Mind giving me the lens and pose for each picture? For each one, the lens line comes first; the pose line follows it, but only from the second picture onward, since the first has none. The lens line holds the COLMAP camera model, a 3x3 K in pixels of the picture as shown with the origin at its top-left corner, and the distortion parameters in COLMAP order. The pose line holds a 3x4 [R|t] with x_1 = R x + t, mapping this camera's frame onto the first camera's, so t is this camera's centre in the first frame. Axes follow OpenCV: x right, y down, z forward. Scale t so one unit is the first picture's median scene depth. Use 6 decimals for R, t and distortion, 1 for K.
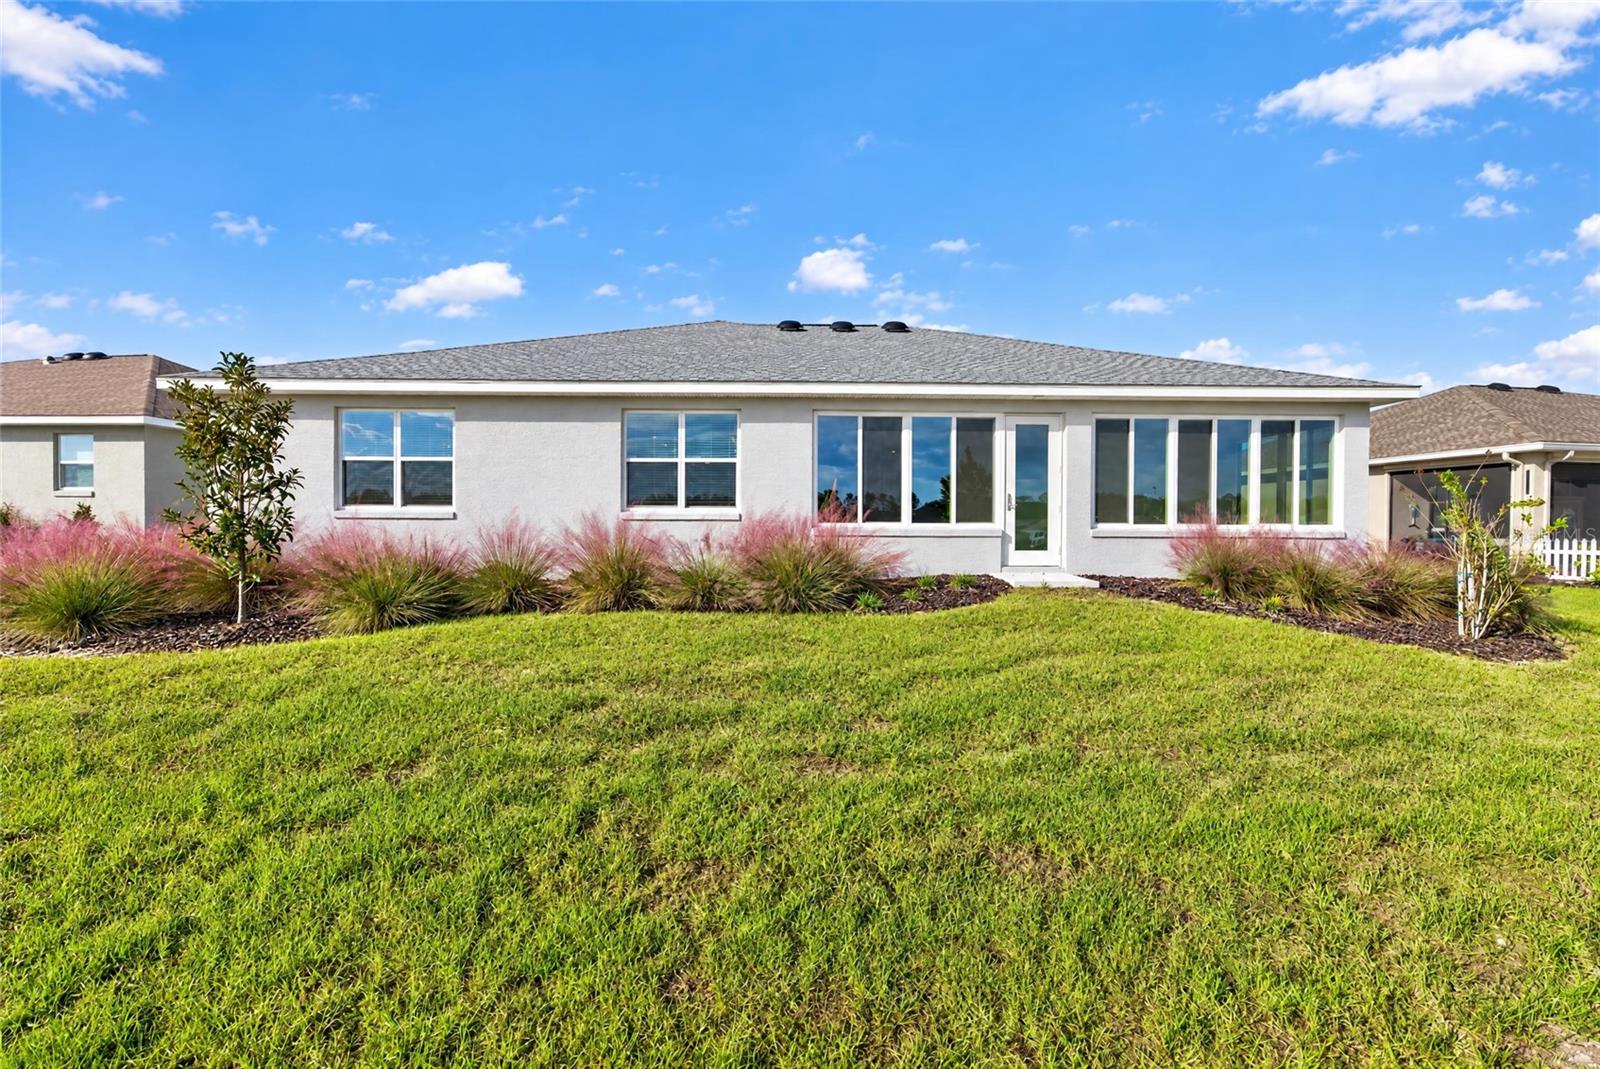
lens RADIAL K [[635.0, 0, 800.3], [0, 635.0, 528.8], [0, 0, 1]] dist [-0.006884, -0.000136]
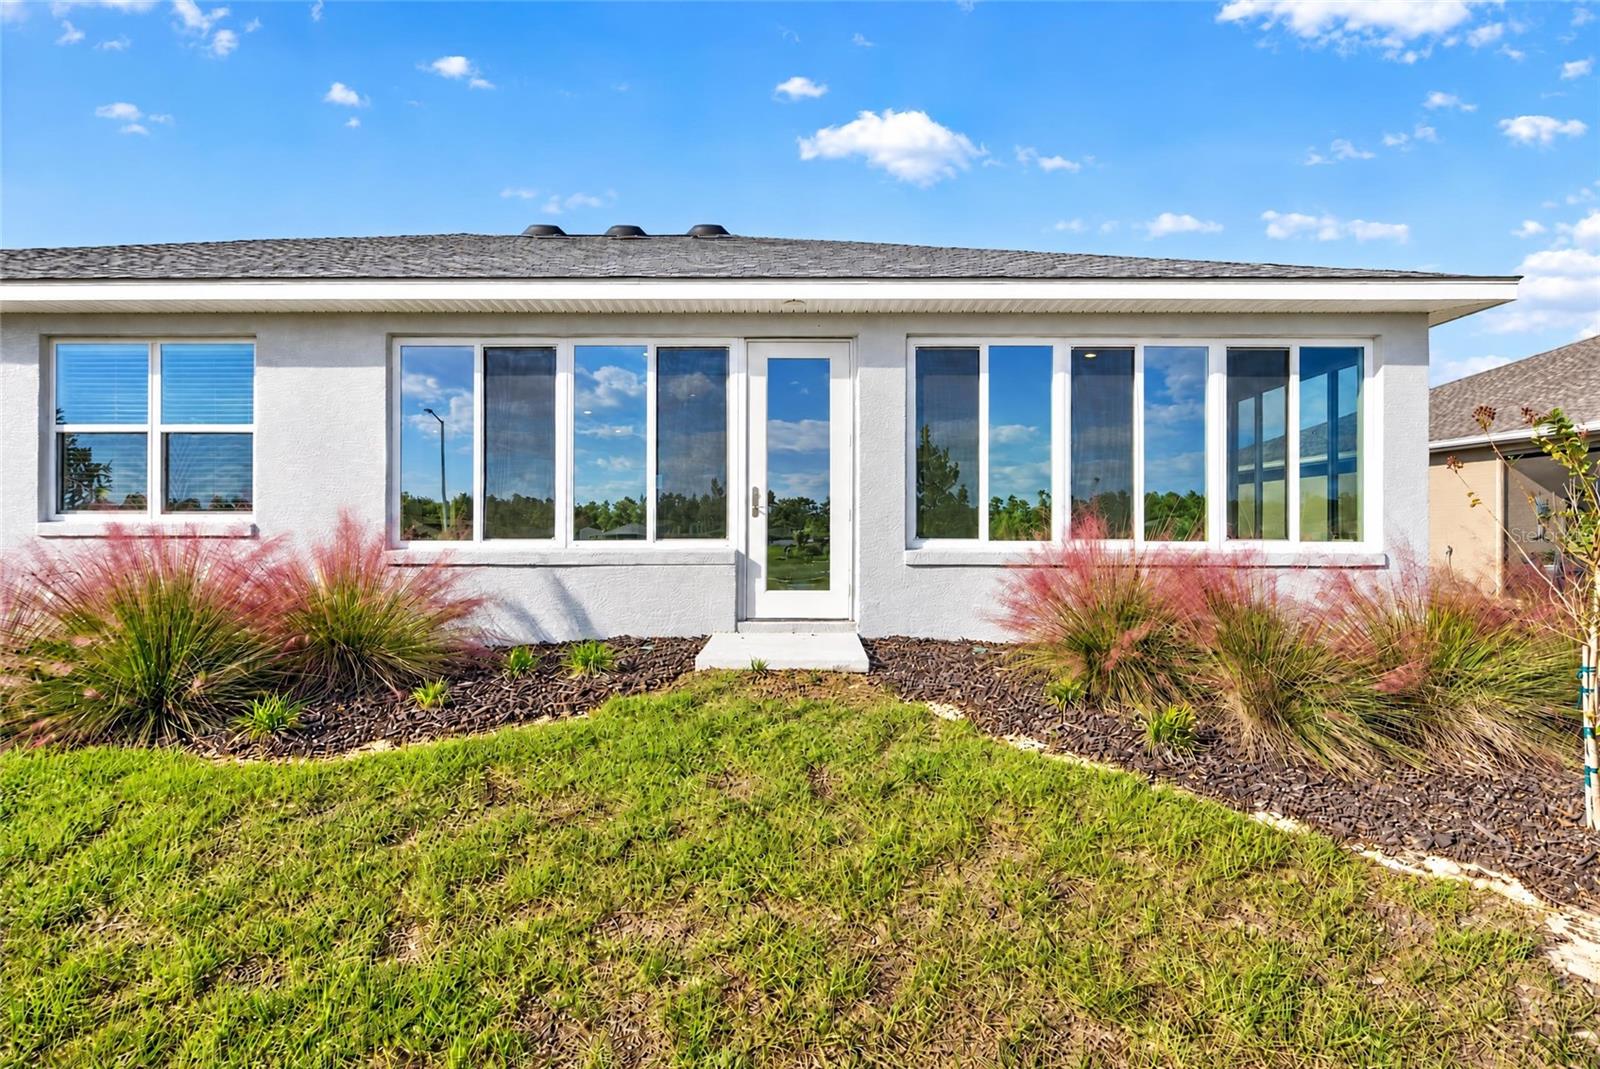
lens RADIAL K [[635.0, 0, 806.1], [0, 635.0, 532.0], [0, 0, 1]] dist [-0.006884, -0.000136]
pose [[0.999685, -0.004861, -0.024639, 0.386286], [0.004771, 0.999982, -0.003722, -0.013302], [0.024657, 0.003604, 0.999689, 0.455444]]
